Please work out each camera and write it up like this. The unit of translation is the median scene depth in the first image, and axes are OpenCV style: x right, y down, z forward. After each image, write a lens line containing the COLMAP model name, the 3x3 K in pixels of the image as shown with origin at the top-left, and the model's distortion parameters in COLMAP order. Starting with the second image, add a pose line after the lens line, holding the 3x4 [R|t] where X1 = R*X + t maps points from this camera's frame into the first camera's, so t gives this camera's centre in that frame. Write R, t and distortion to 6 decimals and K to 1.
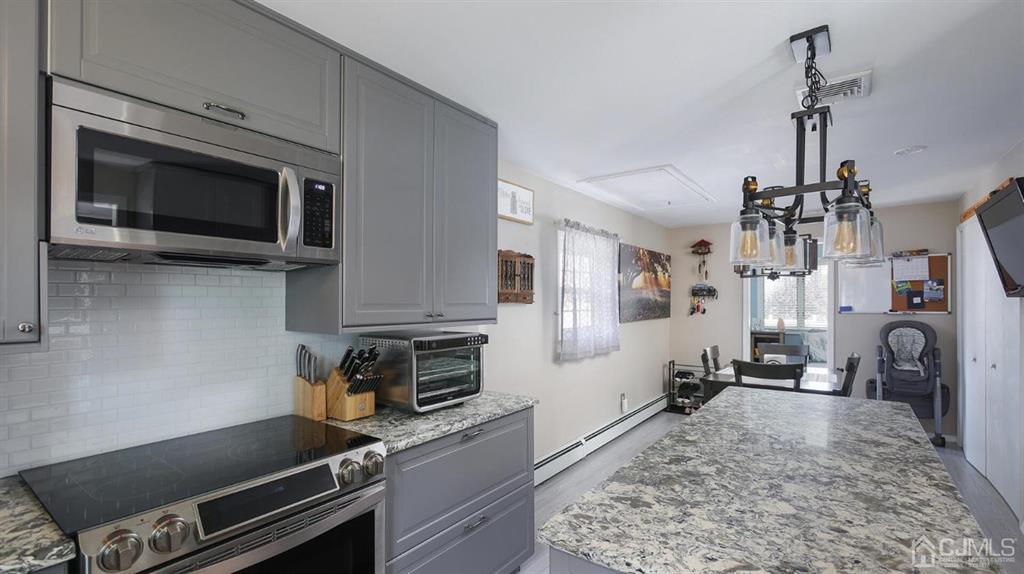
lens RADIAL K [[439.1, 0, 510.9], [0, 439.1, 299.1], [0, 0, 1]] dist [0.000670, 0.000000]
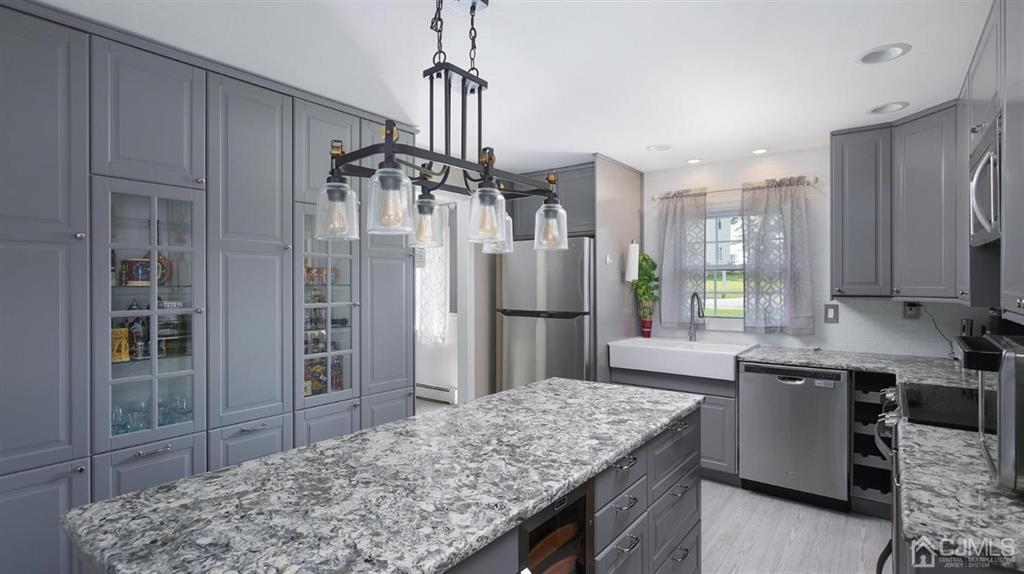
lens RADIAL K [[496.3, 0, 512.0], [0, 496.3, 287.0], [0, 0, 1]] dist [0.001640, 0.000564]
pose [[-0.999969, 0.007900, -0.000688, 0.557033], [0.007901, 0.999968, -0.001388, 0.011768], [0.000677, -0.001393, -0.999999, 1.941917]]
